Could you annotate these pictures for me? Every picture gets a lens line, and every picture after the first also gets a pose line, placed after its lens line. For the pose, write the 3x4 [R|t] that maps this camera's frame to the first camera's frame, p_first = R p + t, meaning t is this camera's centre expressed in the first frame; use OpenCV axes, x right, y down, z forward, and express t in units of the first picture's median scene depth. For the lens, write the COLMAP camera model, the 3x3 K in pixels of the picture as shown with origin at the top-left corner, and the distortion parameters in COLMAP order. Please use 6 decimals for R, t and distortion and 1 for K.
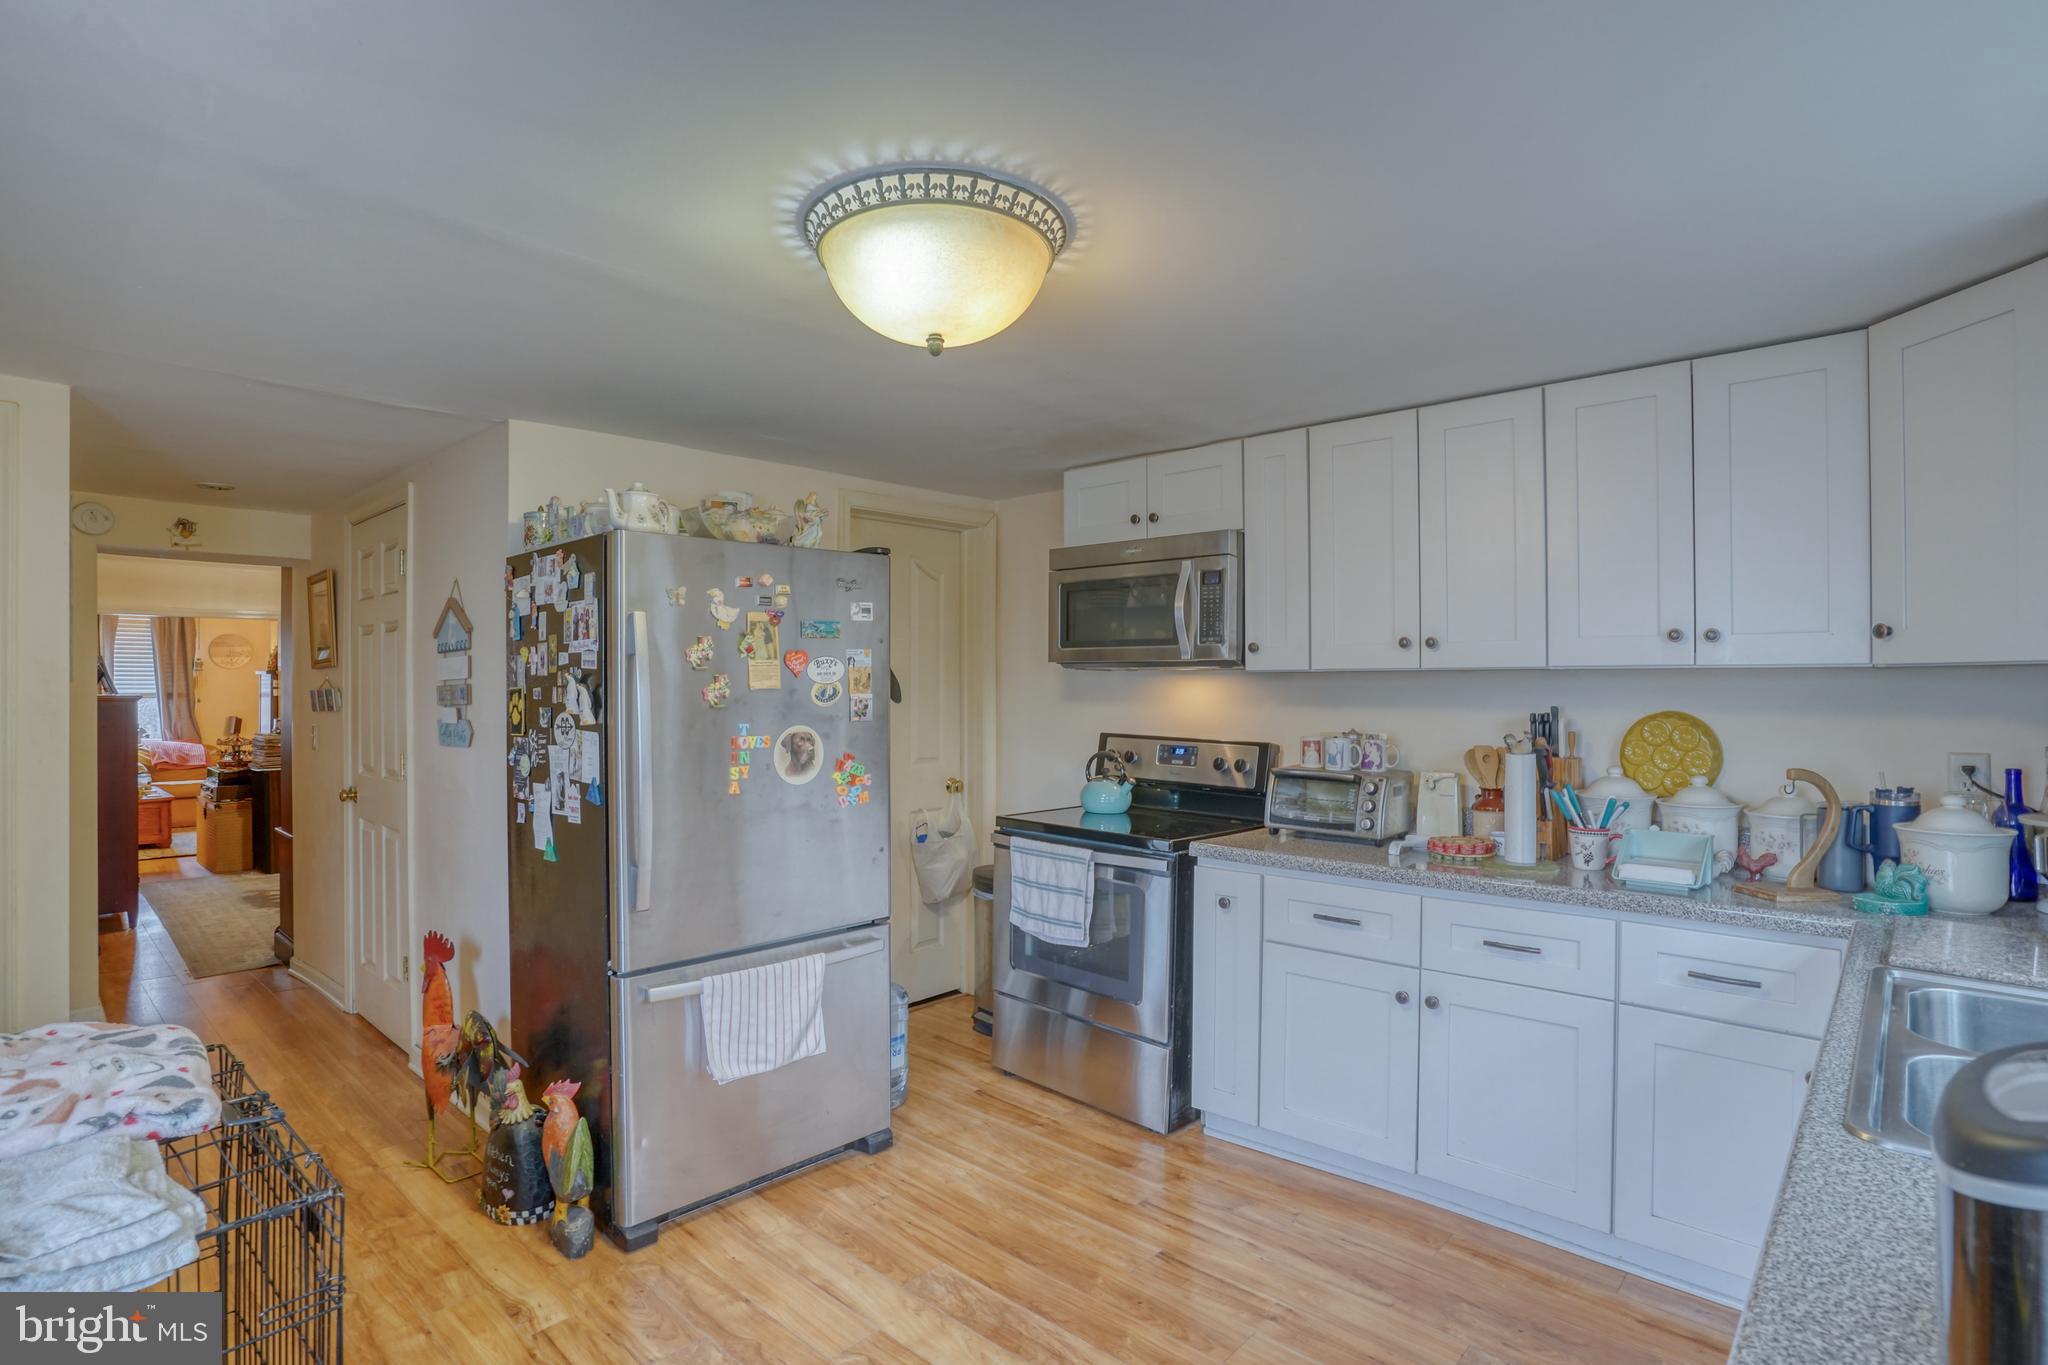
lens RADIAL K [[1020.2, 0, 1058.3], [0, 1020.2, 681.1], [0, 0, 1]] dist [-0.040565, 0.011092]
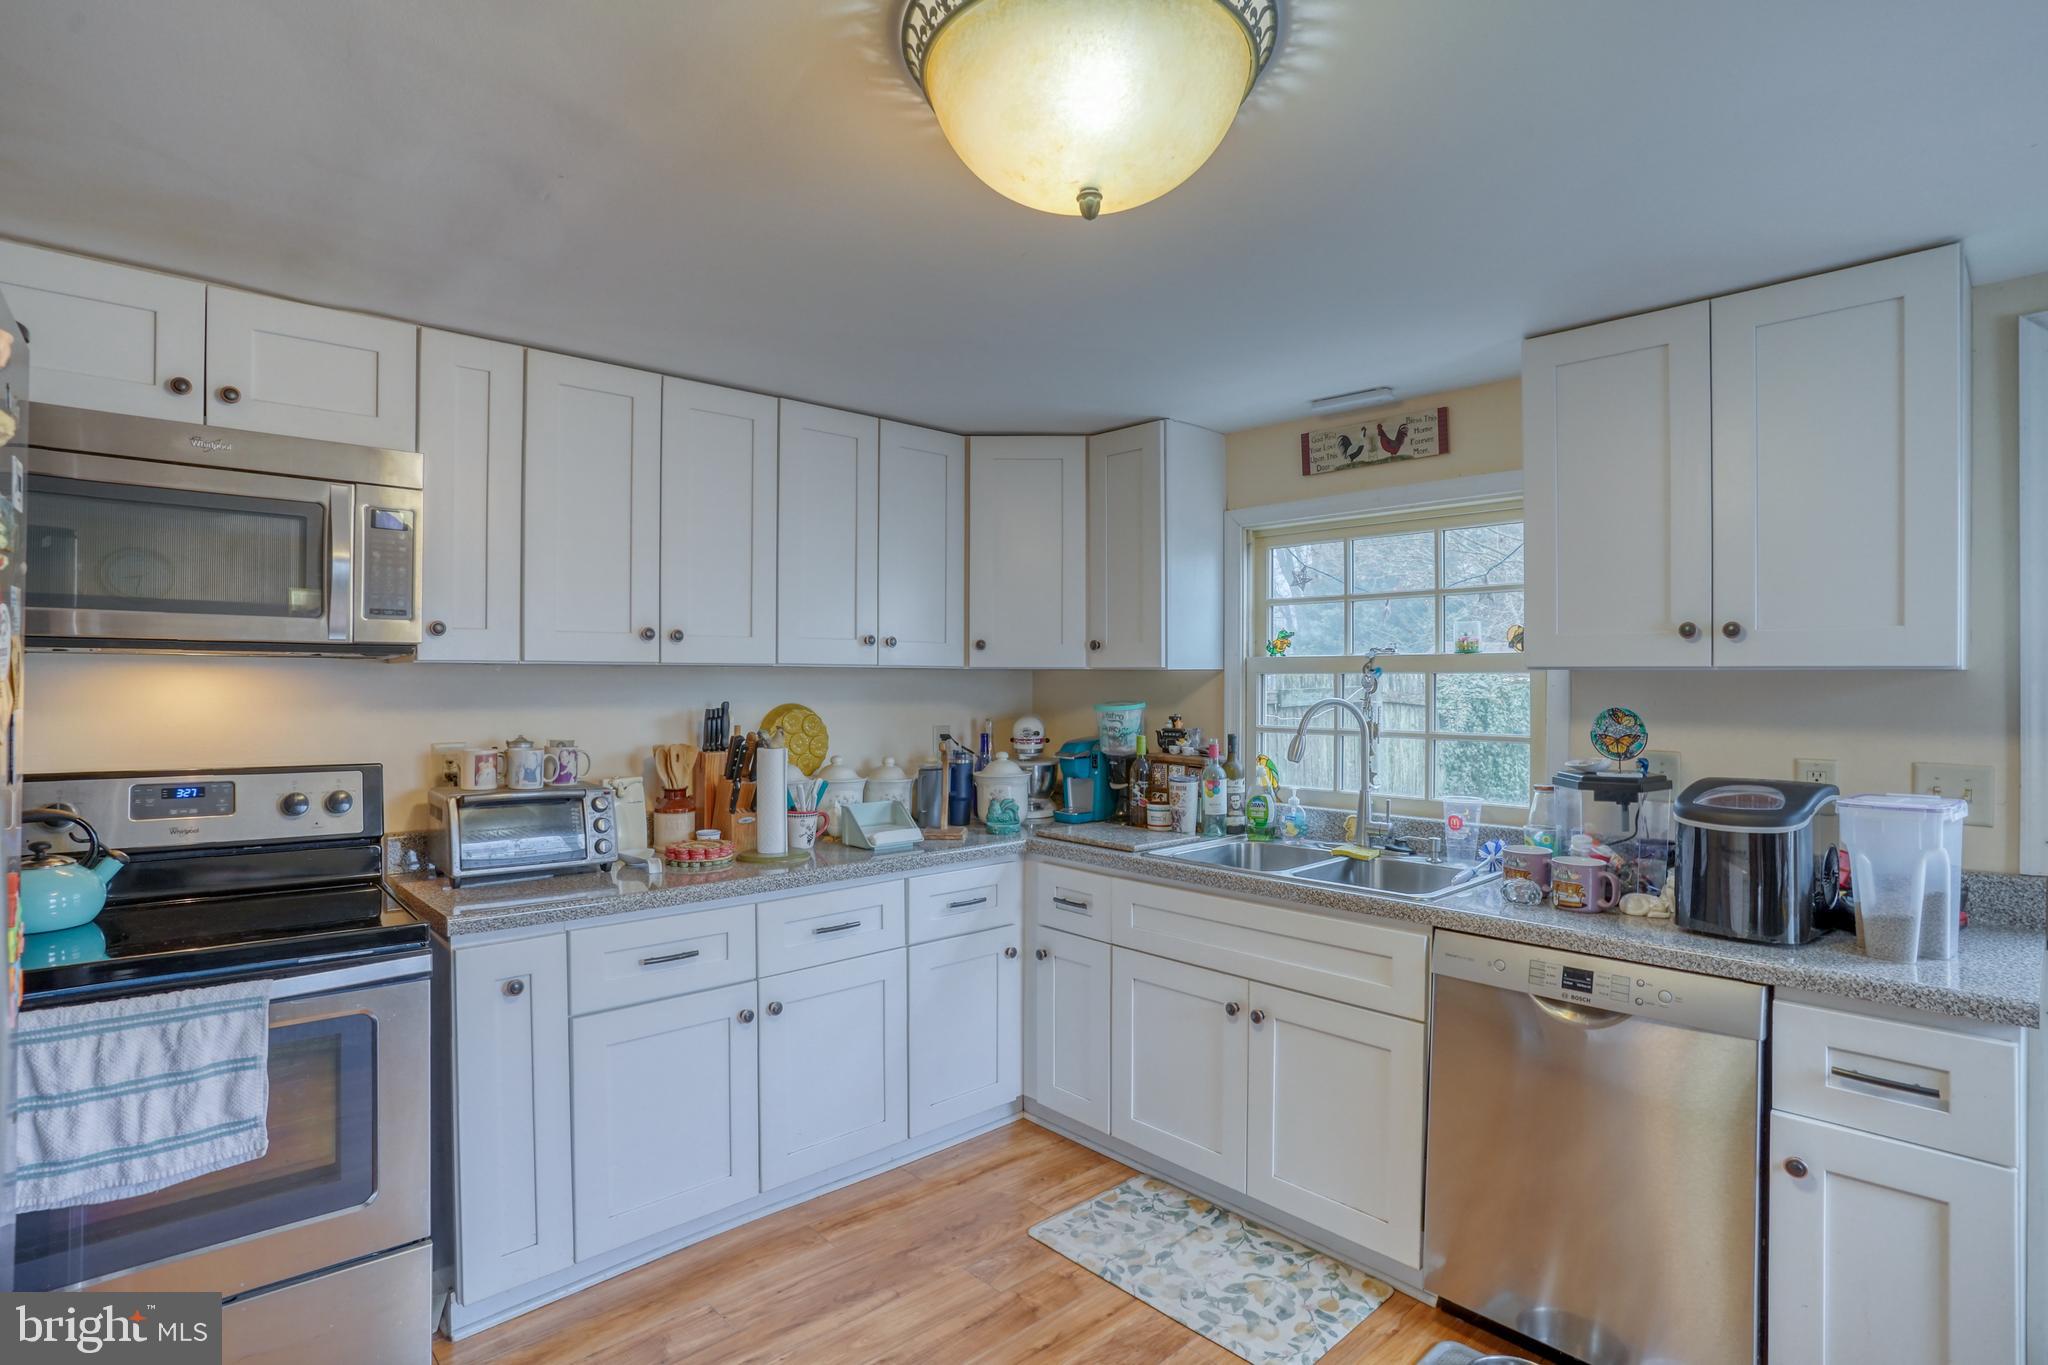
lens RADIAL K [[1020.2, 0, 996.2], [0, 1020.2, 681.6], [0, 0, 1]] dist [-0.040565, 0.011092]
pose [[0.111880, -0.000543, 0.993722, -0.534939], [-0.004787, 0.999988, 0.001086, 0.002063], [-0.993710, -0.004878, 0.111876, 0.632582]]
